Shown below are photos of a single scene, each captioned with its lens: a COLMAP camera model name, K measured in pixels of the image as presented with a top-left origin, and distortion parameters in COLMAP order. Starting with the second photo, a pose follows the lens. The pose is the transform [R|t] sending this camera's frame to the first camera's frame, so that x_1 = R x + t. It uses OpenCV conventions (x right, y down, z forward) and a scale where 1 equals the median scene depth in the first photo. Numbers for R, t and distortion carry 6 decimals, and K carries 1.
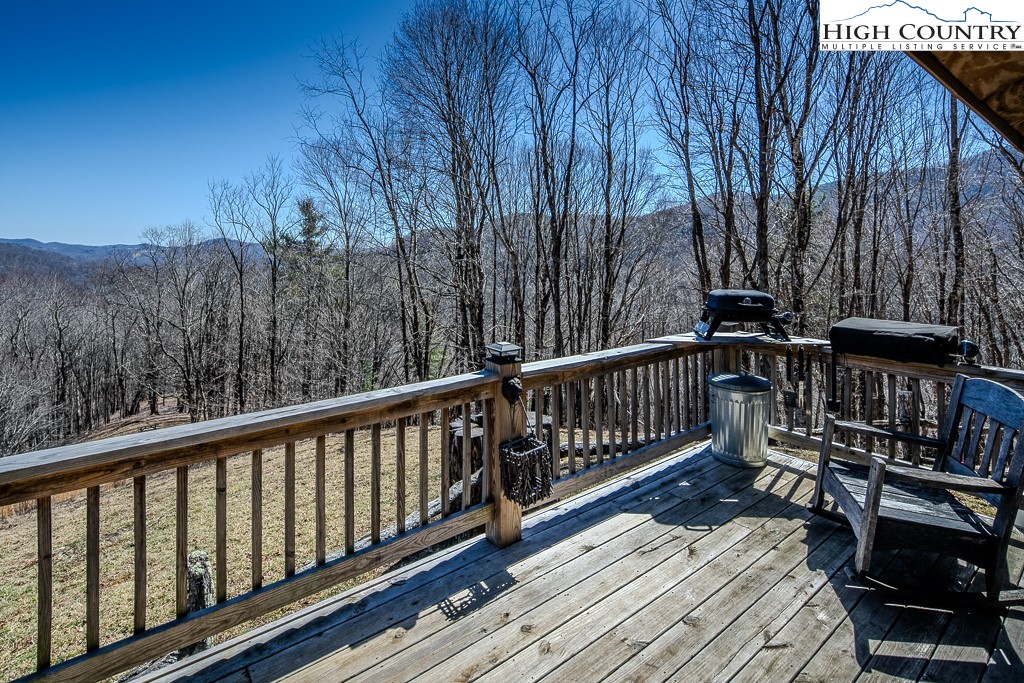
lens RADIAL K [[509.3, 0, 515.7], [0, 509.3, 248.4], [0, 0, 1]] dist [0.001107, -0.000432]
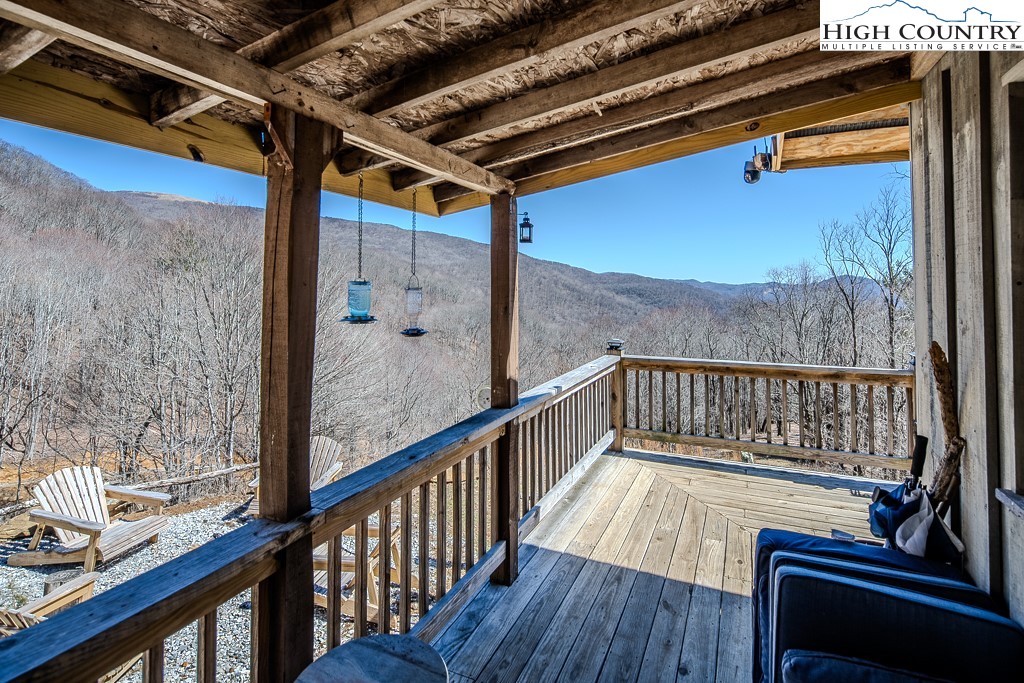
lens RADIAL K [[512.1, 0, 516.2], [0, 512.1, 275.2], [0, 0, 1]] dist [-0.001527, -0.000533]
pose [[0.458225, -0.023804, -0.888518, 0.532295], [0.004842, 0.999693, -0.024285, -0.001633], [0.888823, 0.006826, 0.458200, -0.490722]]
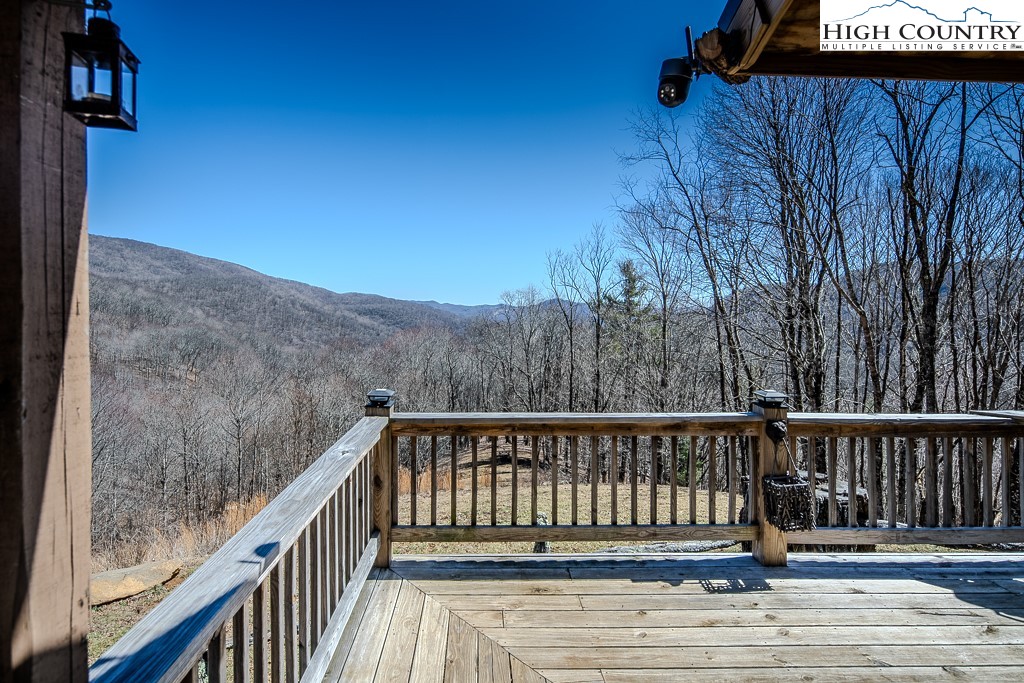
lens RADIAL K [[513.5, 0, 489.3], [0, 513.5, 309.8], [0, 0, 1]] dist [0.003080, -0.000165]
pose [[0.794348, 0.002247, -0.607459, 0.128050], [0.000178, 0.999992, 0.003932, -0.000635], [0.607463, -0.003231, 0.794341, -0.217879]]
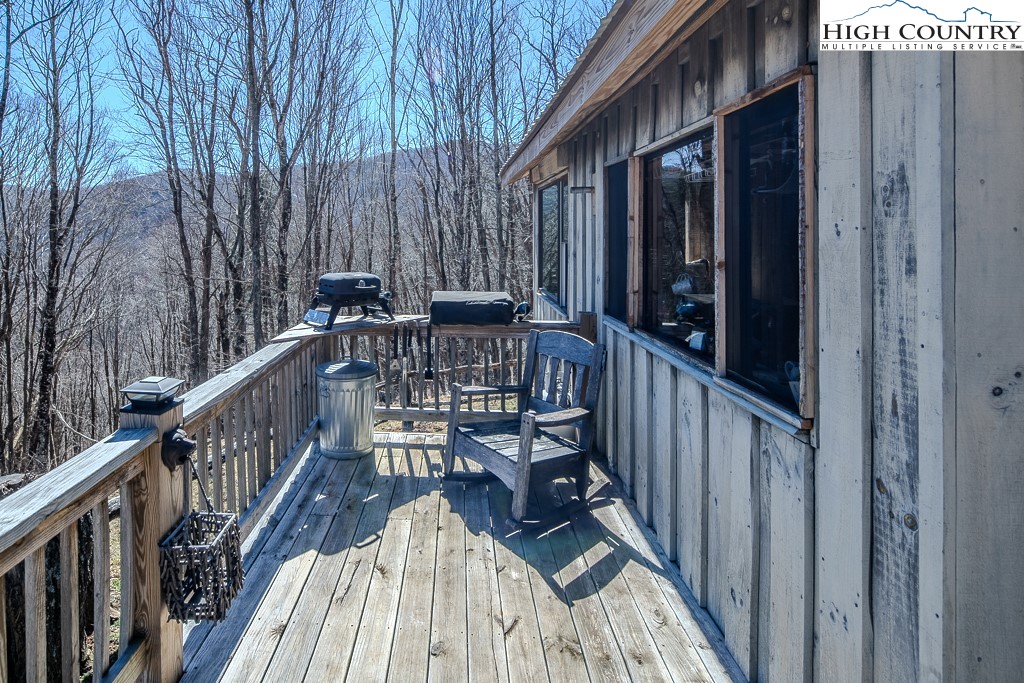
lens RADIAL K [[536.8, 0, 416.5], [0, 536.8, 230.5], [0, 0, 1]] dist [-0.000135, -0.000459]
pose [[0.684179, -0.001035, 0.729313, -0.204654], [-0.000794, 0.999997, 0.002164, 0.000877], [-0.729313, -0.002060, 0.684177, 0.222152]]
